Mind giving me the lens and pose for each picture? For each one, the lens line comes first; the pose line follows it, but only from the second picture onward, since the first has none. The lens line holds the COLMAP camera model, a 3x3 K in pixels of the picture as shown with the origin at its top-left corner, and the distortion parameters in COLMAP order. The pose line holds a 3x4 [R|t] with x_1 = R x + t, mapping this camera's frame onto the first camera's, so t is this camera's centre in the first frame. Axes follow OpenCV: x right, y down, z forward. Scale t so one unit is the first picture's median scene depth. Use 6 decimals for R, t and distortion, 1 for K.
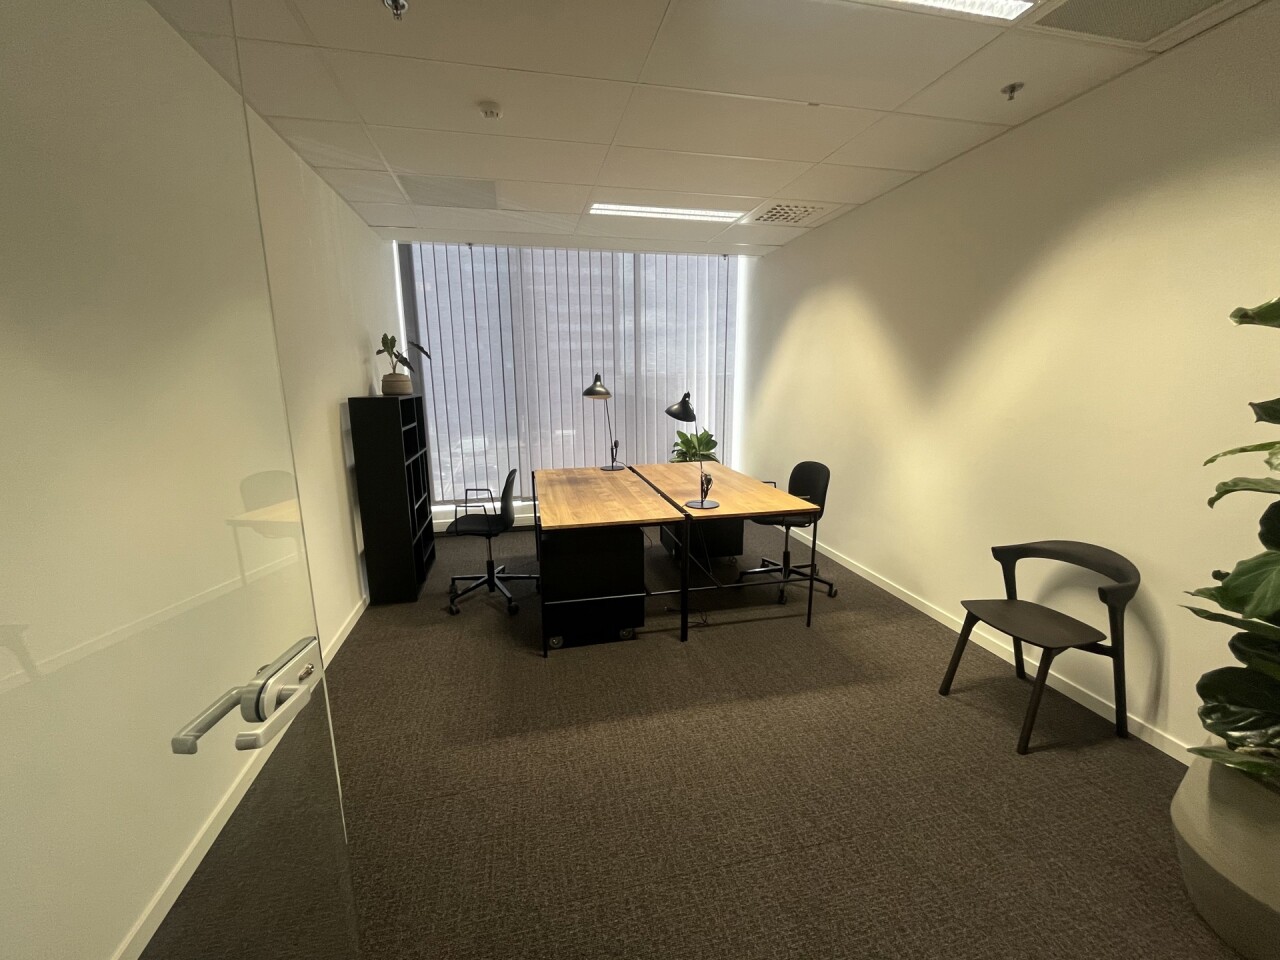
lens RADIAL K [[522.9, 0, 640.0], [0, 522.9, 480.0], [0, 0, 1]] dist [0.000904, 0.000083]
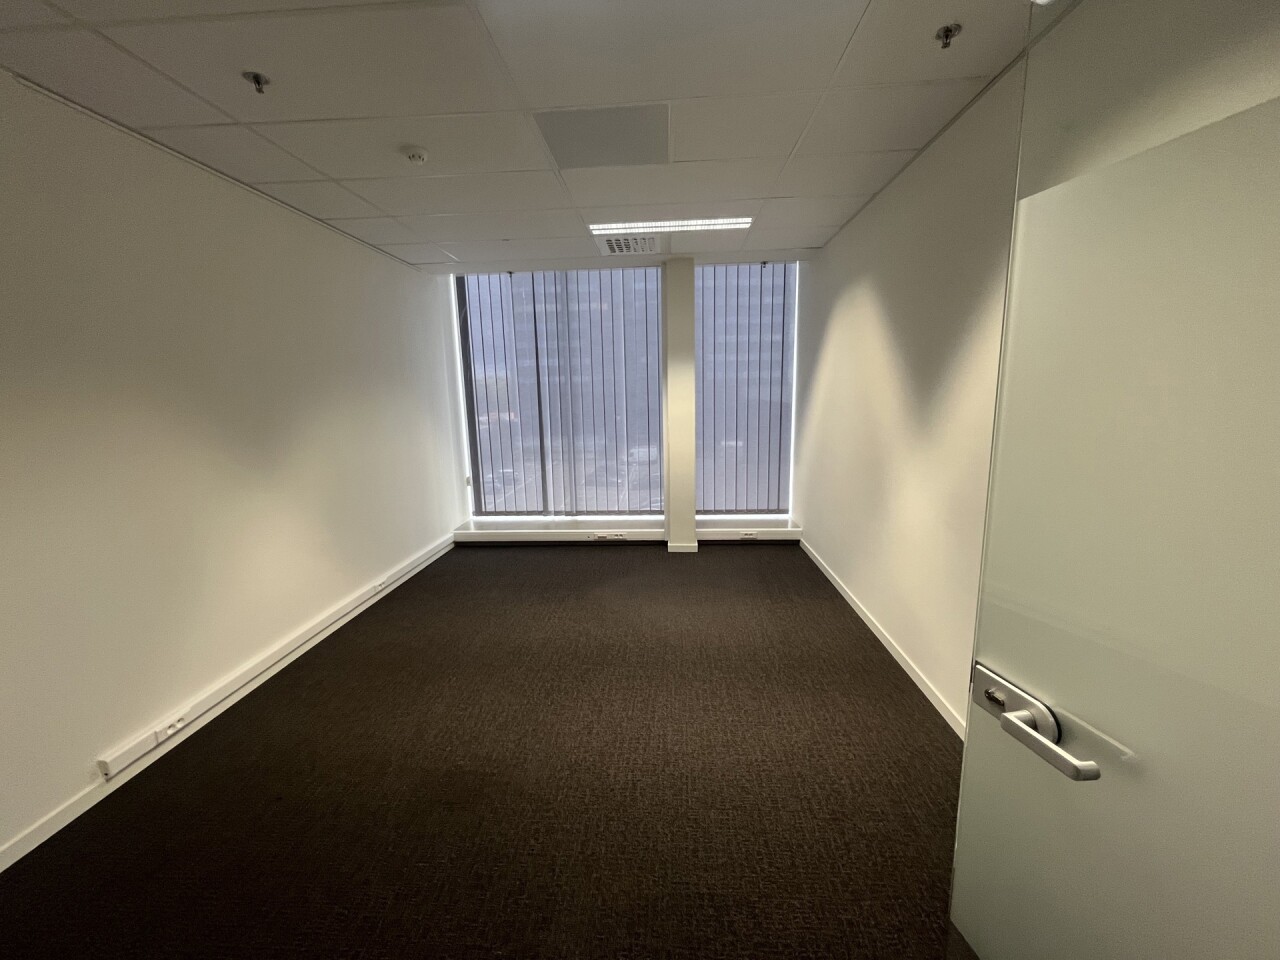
lens RADIAL K [[507.5, 0, 640.0], [0, 507.5, 480.0], [0, 0, 1]] dist [-0.000810, -0.000073]
pose [[0.956140, 0.041196, -0.289999, 0.301867], [-0.045483, 0.998933, -0.008053, -0.022367], [0.289358, 0.020890, 0.956993, 0.080218]]
